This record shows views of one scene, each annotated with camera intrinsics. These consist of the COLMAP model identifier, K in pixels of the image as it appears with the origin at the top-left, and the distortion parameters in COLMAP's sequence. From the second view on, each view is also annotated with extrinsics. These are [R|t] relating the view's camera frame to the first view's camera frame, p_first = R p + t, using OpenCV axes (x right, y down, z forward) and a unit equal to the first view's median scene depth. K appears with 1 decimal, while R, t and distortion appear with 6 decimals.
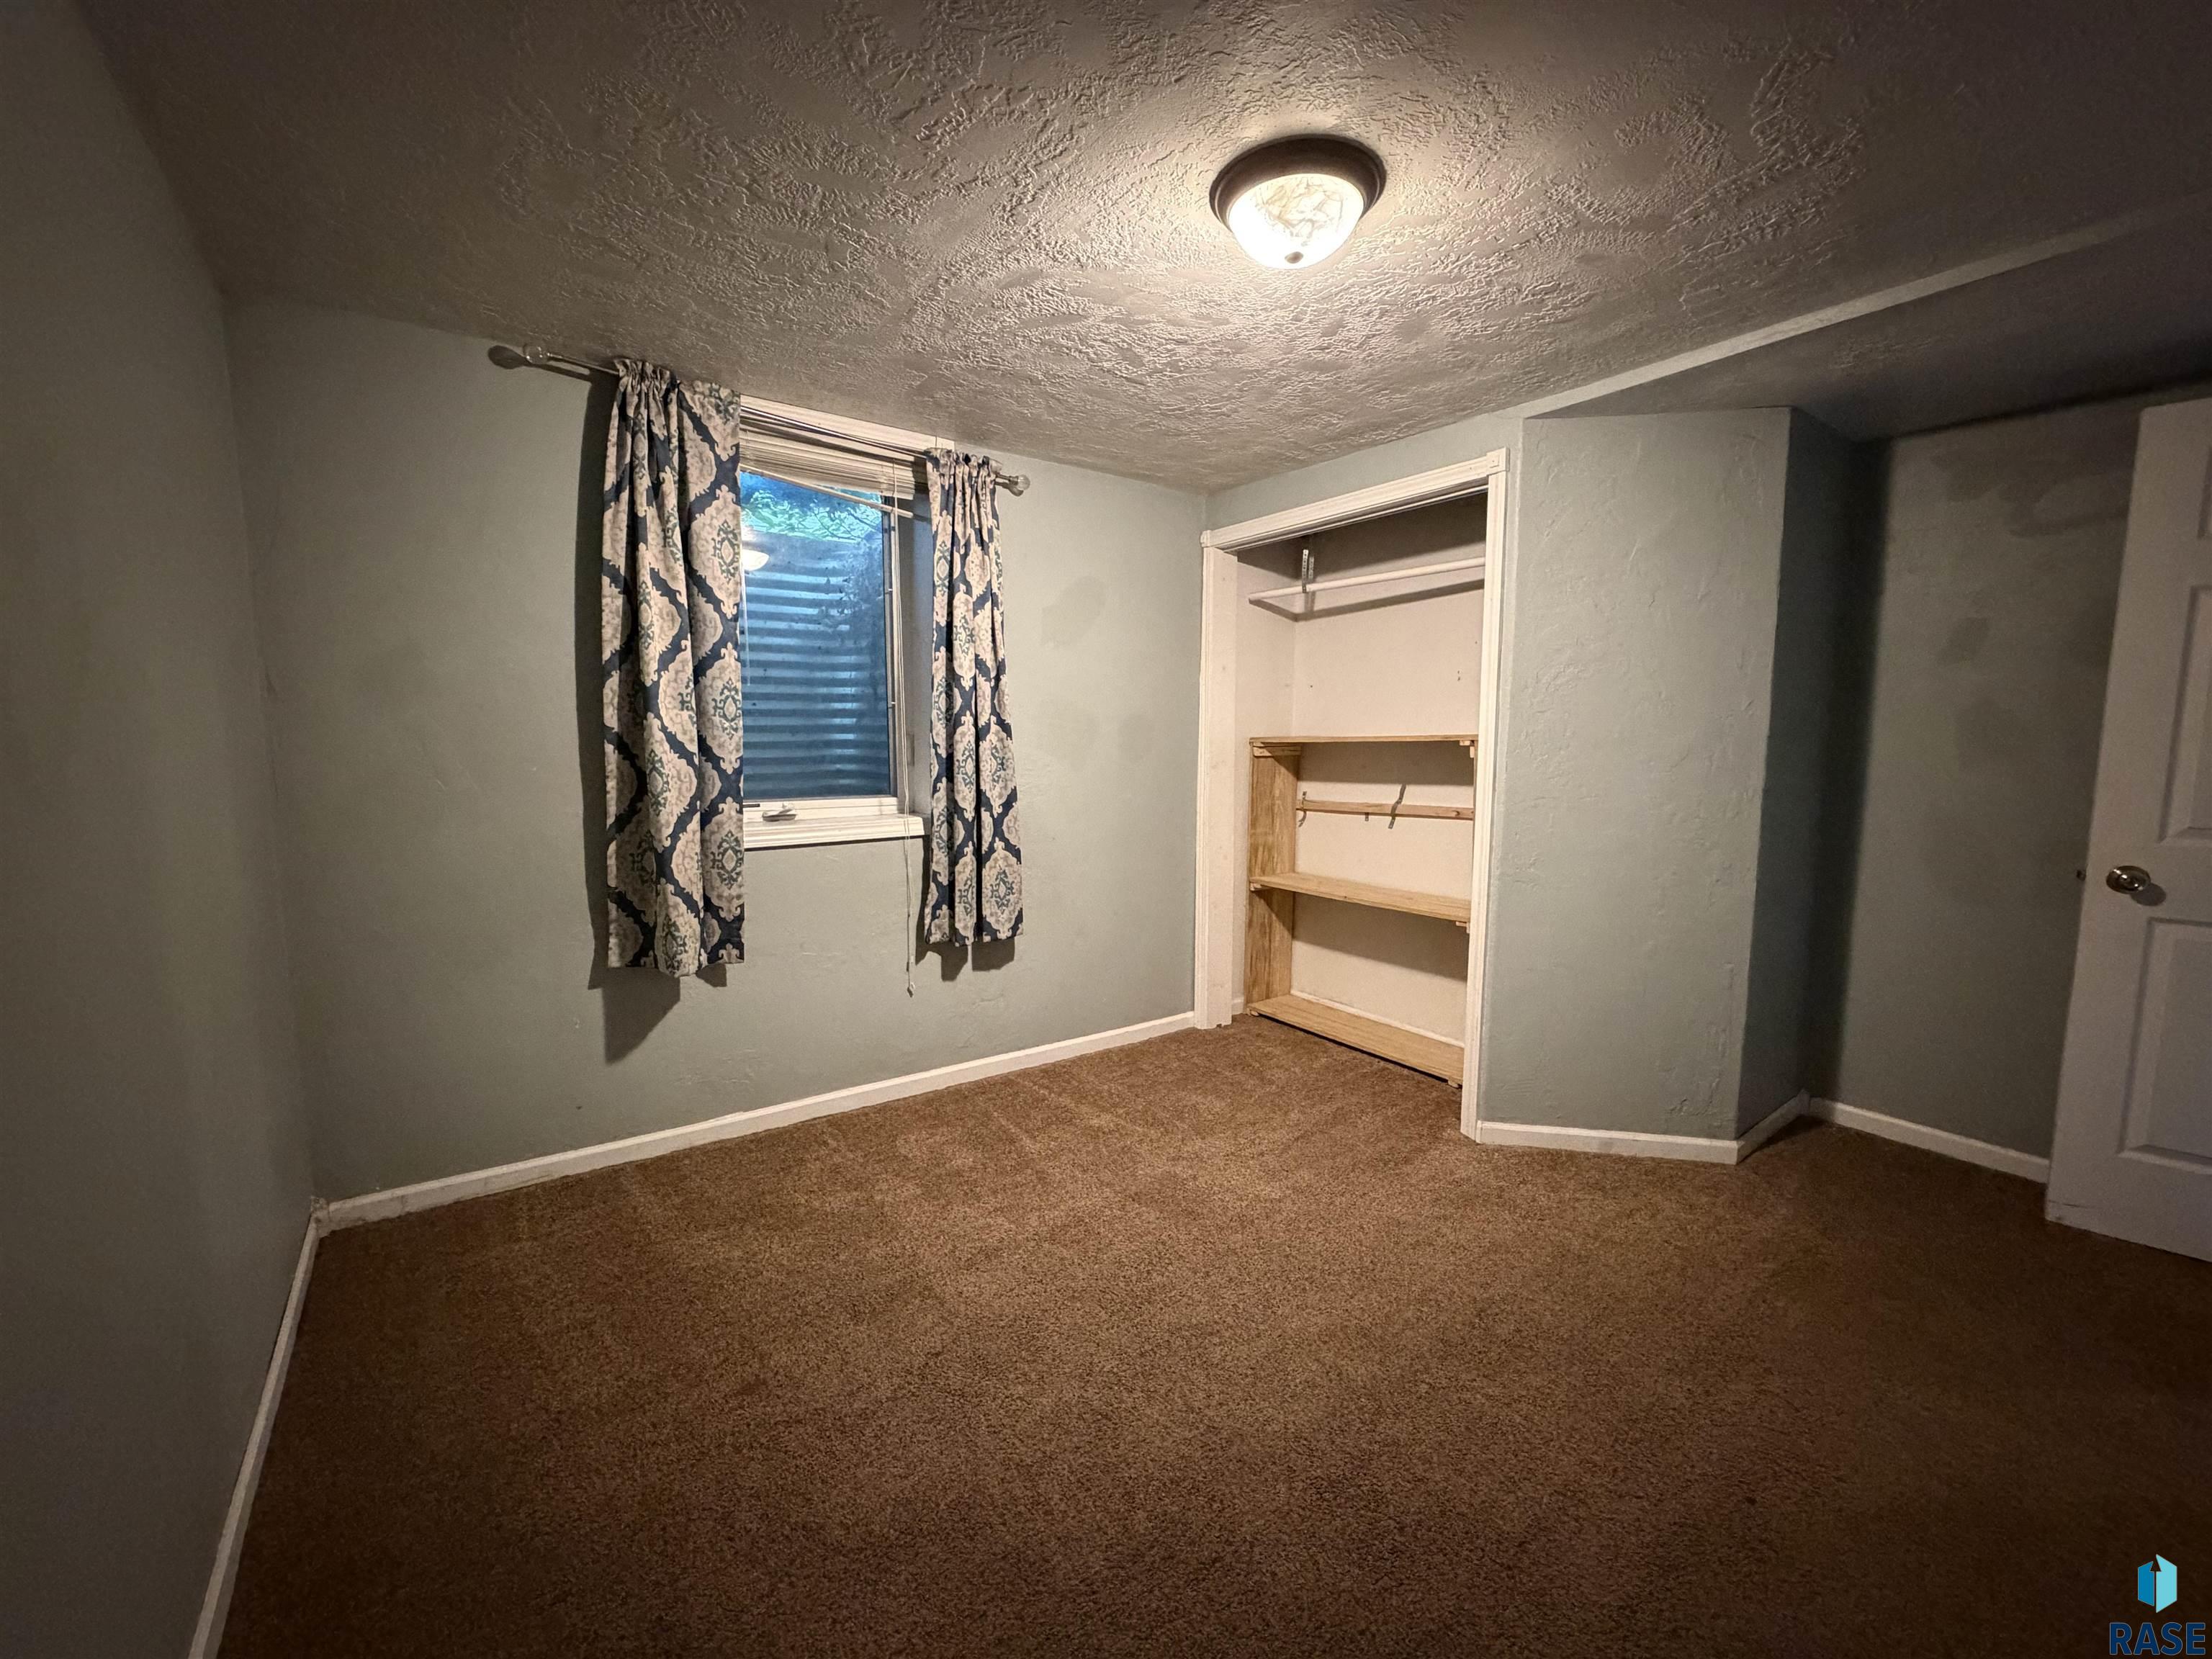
lens RADIAL K [[877.0, 0, 1103.4], [0, 877.0, 830.1], [0, 0, 1]] dist [0.000271, -0.000024]
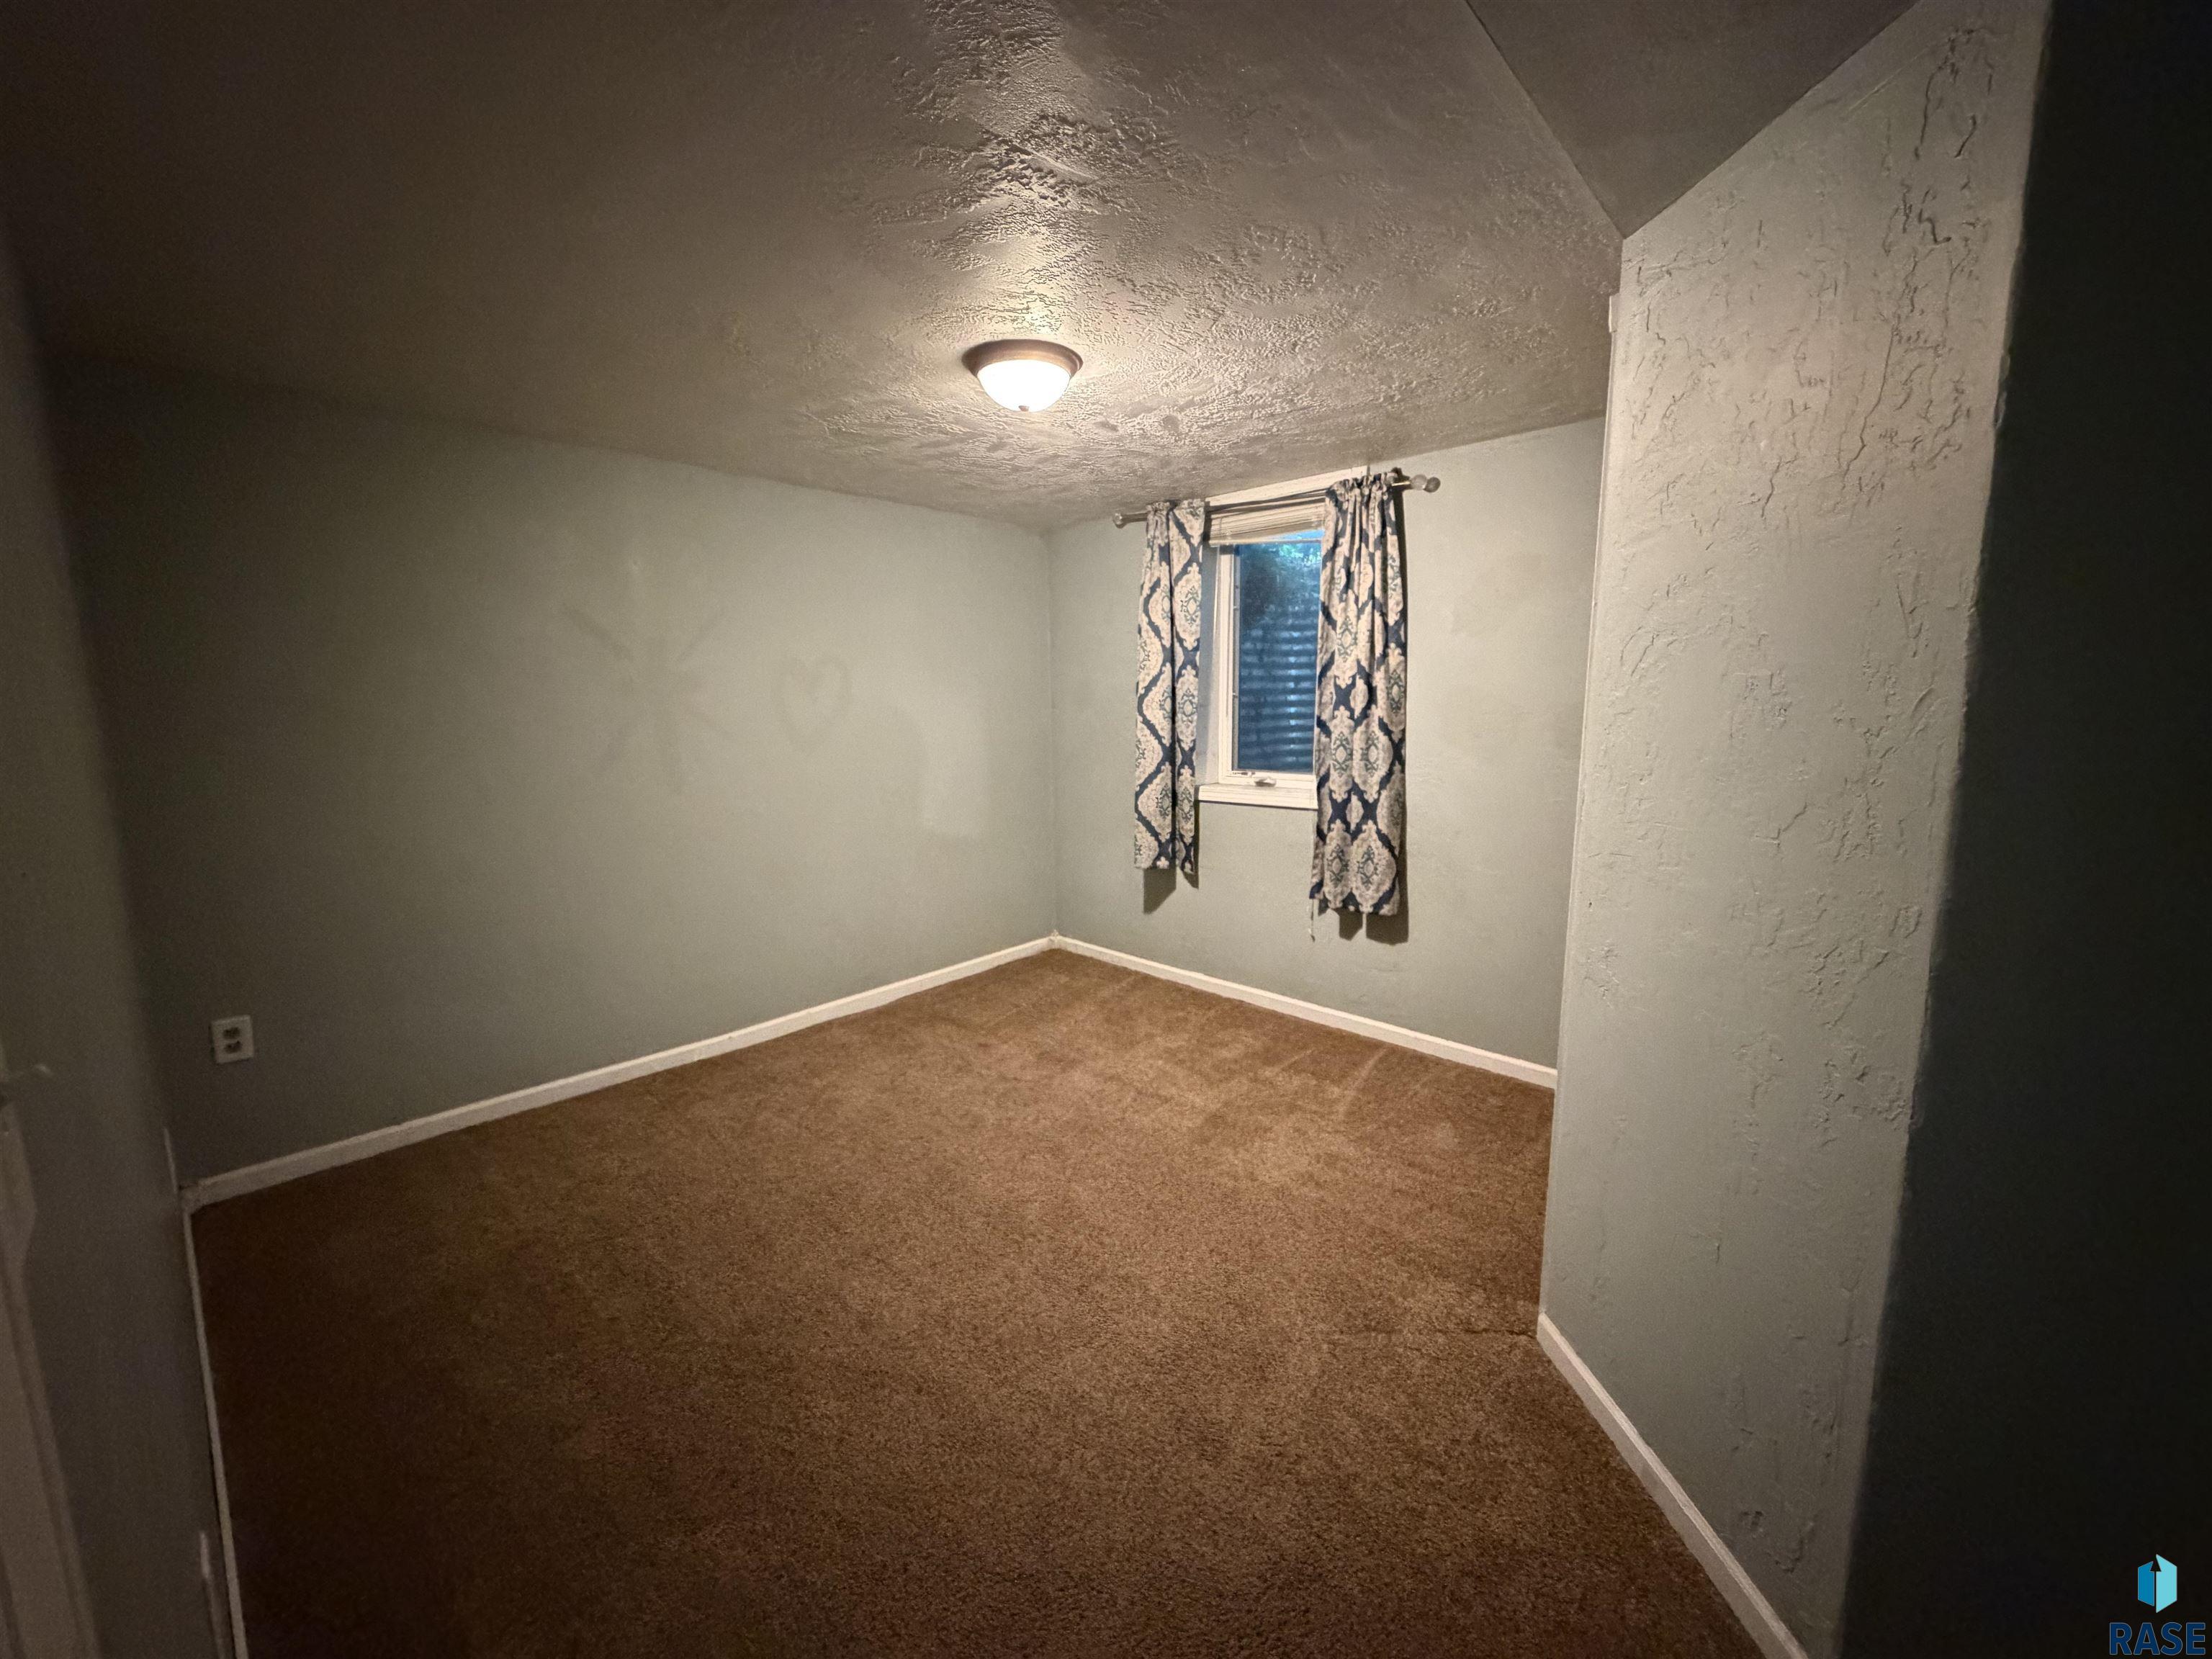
lens RADIAL K [[877.0, 0, 1104.6], [0, 877.0, 828.4], [0, 0, 1]] dist [0.000271, -0.000024]
pose [[0.197601, 0.133963, -0.971086, 0.939983], [-0.096311, 0.988479, 0.116765, -0.083133], [0.975540, 0.070453, 0.208227, 0.479897]]
